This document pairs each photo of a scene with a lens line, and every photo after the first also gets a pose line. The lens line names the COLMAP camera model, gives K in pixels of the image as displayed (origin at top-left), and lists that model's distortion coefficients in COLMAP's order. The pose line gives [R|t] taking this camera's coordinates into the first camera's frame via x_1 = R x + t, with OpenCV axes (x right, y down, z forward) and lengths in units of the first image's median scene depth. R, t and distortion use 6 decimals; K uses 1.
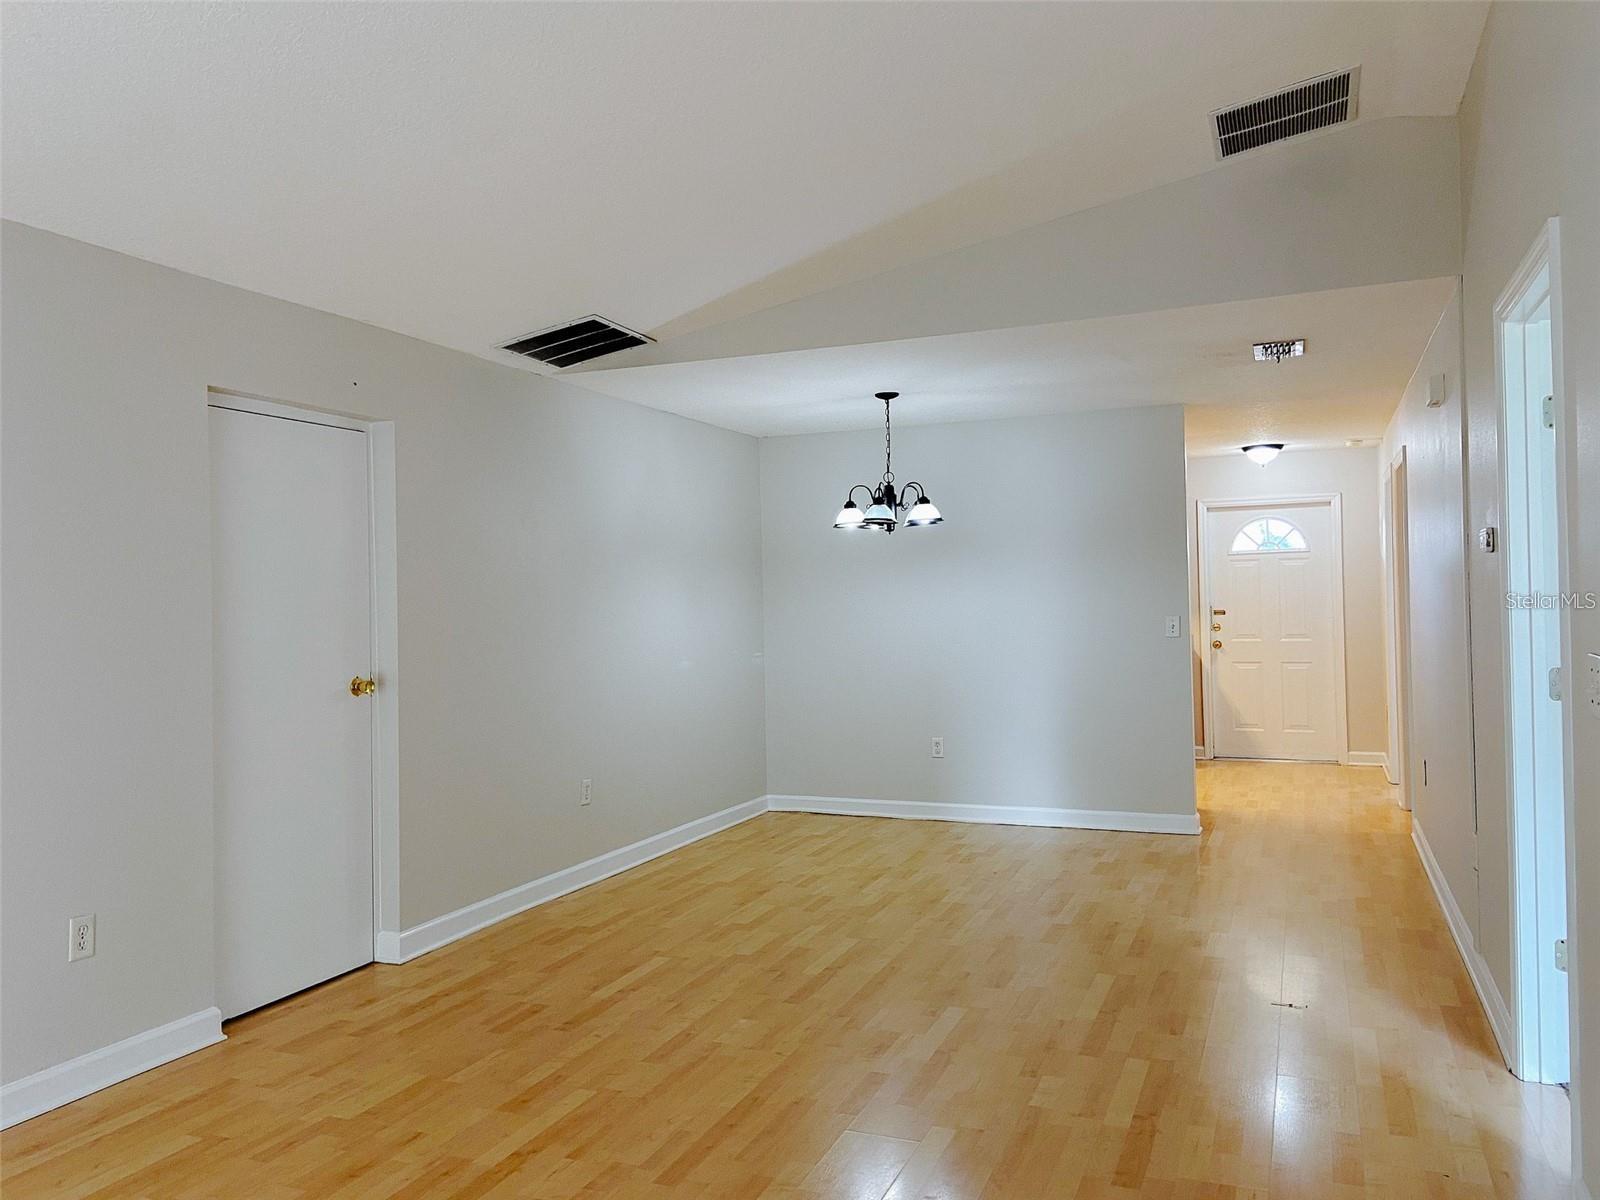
lens RADIAL K [[1200.3, 0, 801.6], [0, 1200.3, 597.7], [0, 0, 1]] dist [0.123479, -0.155549]
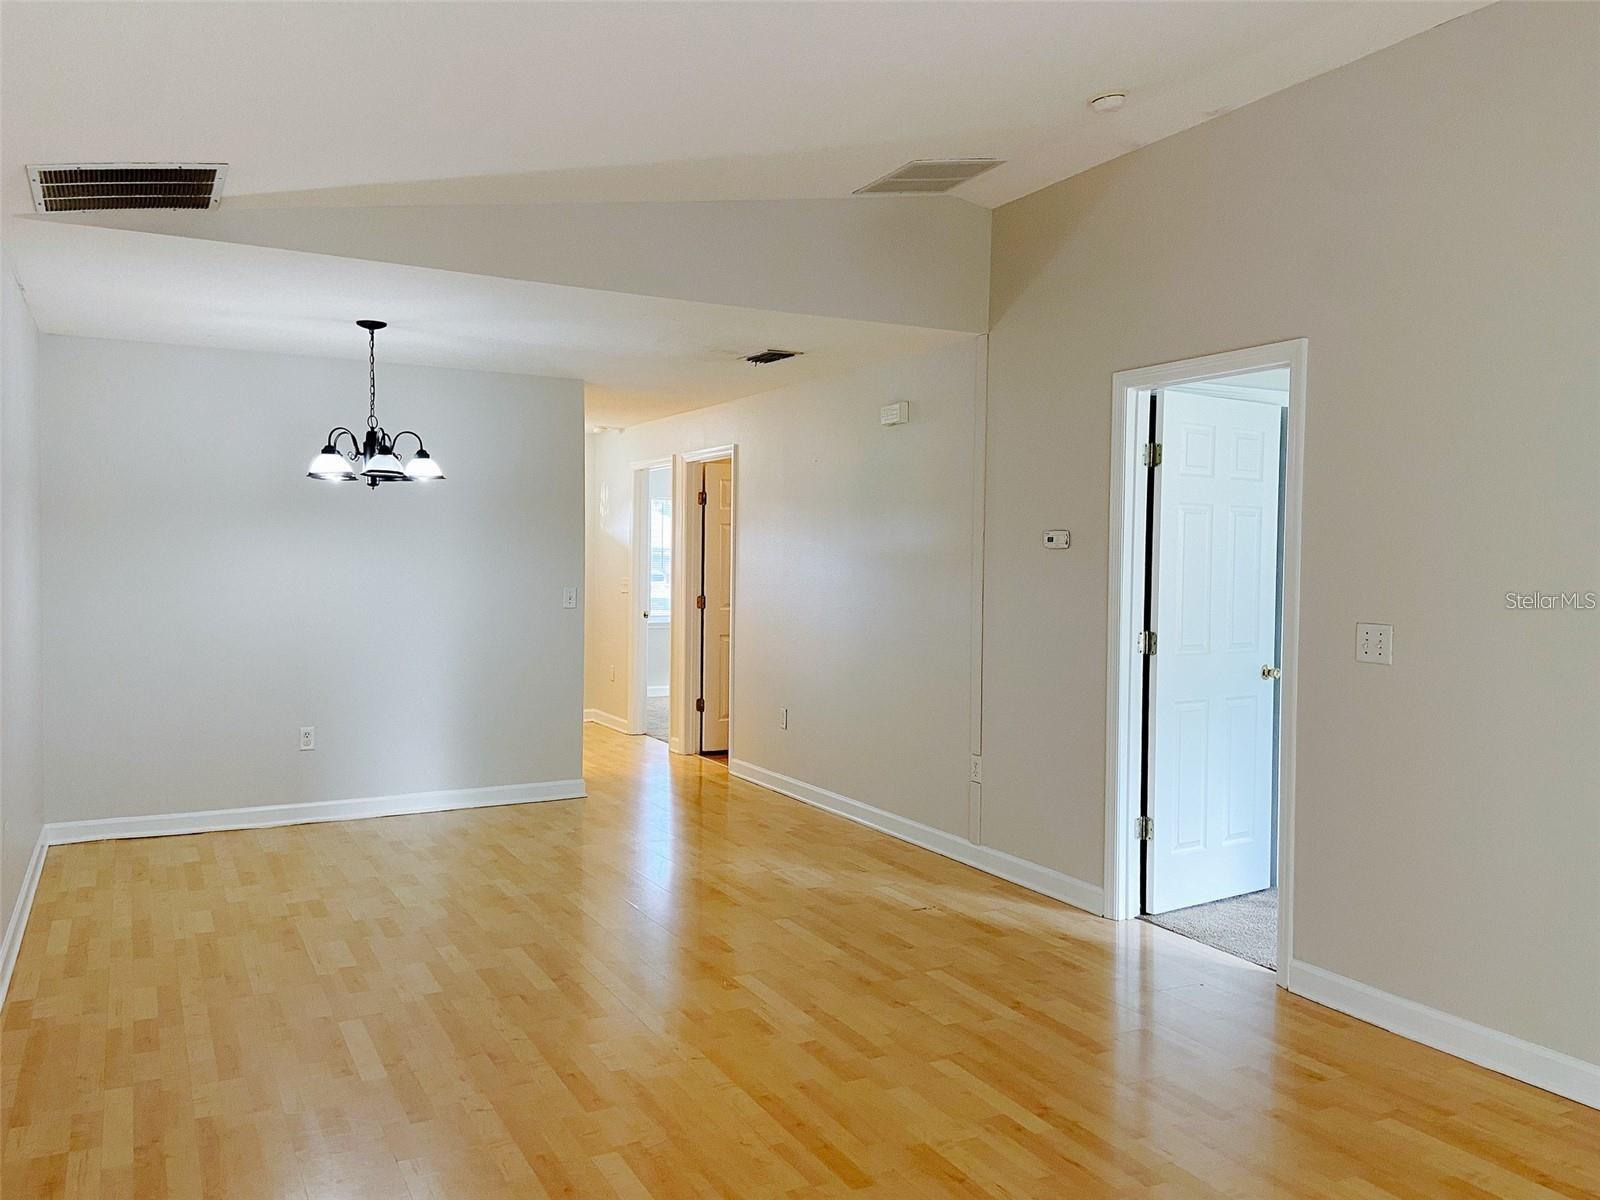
lens RADIAL K [[1241.5, 0, 800.0], [0, 1241.5, 600.0], [0, 0, 1]] dist [0.118404, -0.128523]
pose [[0.641144, 0.001997, 0.767418, -0.417268], [-0.024614, 0.999536, 0.017963, 0.002191], [-0.767026, -0.030406, 0.640895, 0.194375]]
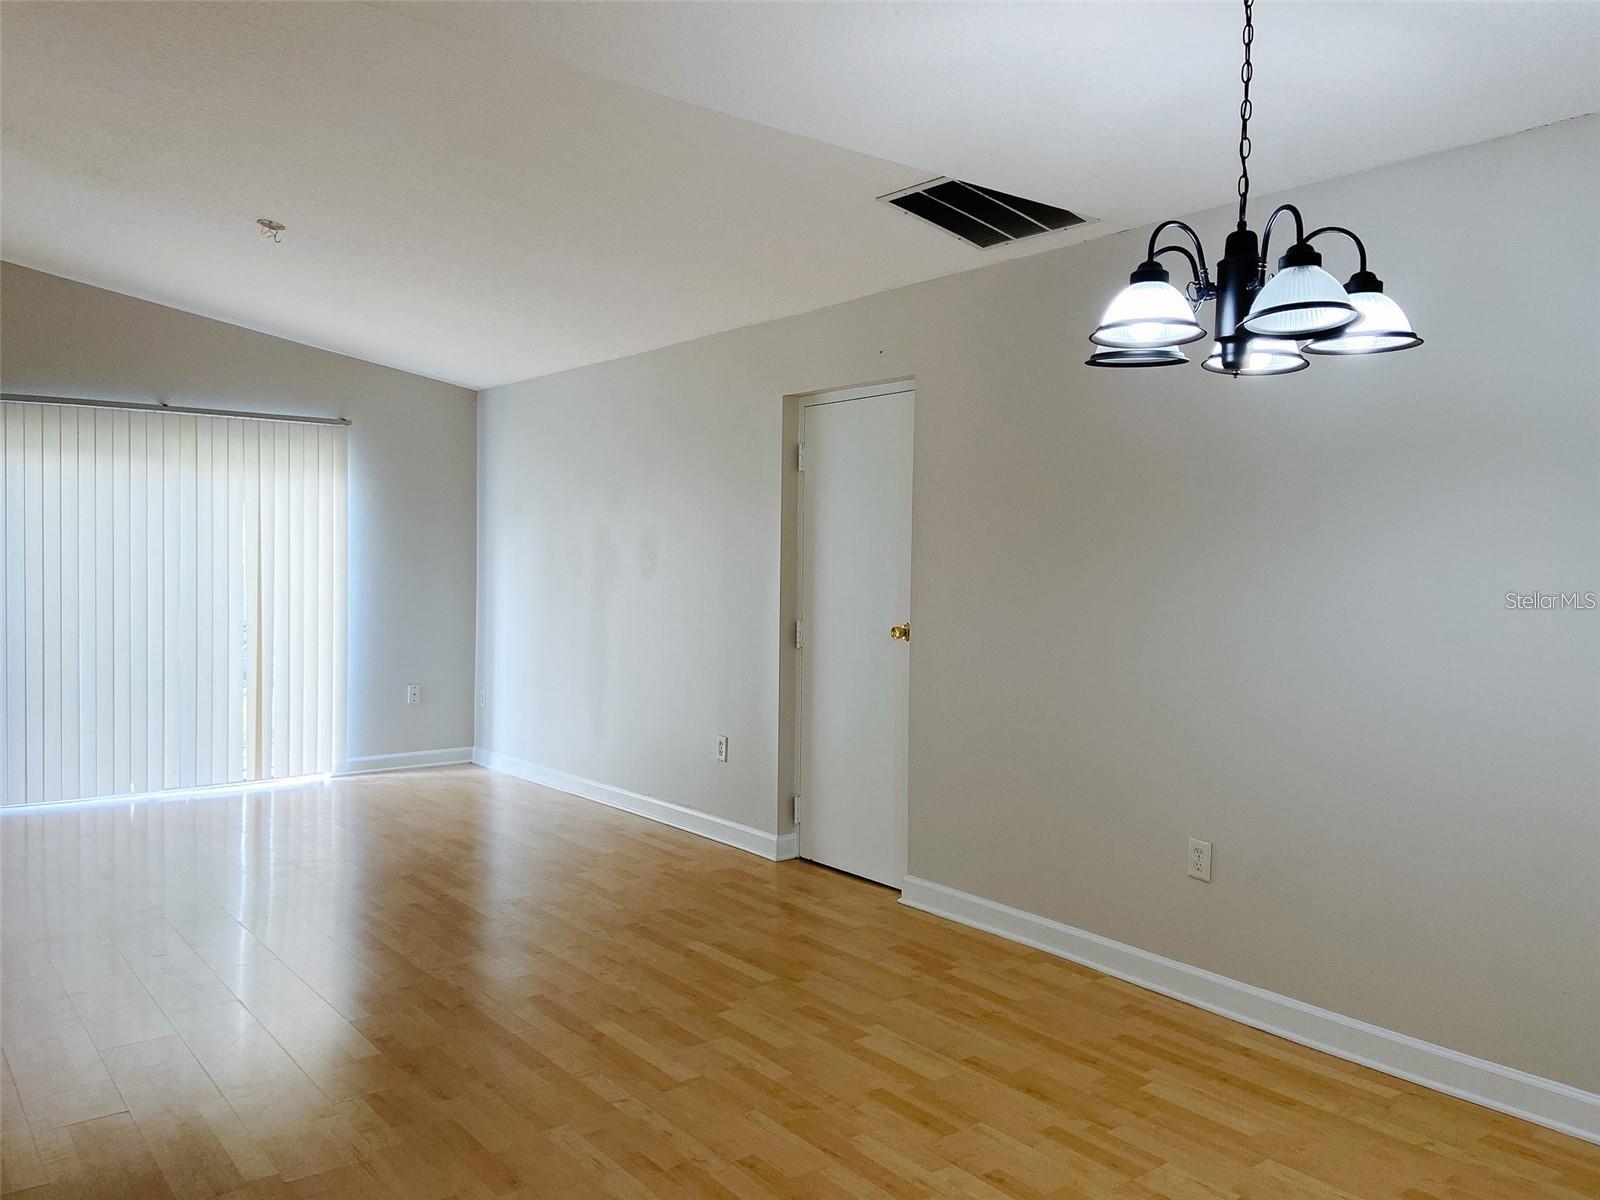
lens RADIAL K [[1200.3, 0, 801.6], [0, 1200.3, 597.7], [0, 0, 1]] dist [0.123479, -0.155549]
pose [[-0.490367, 0.042278, -0.870490, 0.447350], [0.002173, 0.998879, 0.047290, -0.005687], [0.871513, 0.021298, -0.489909, 1.068787]]
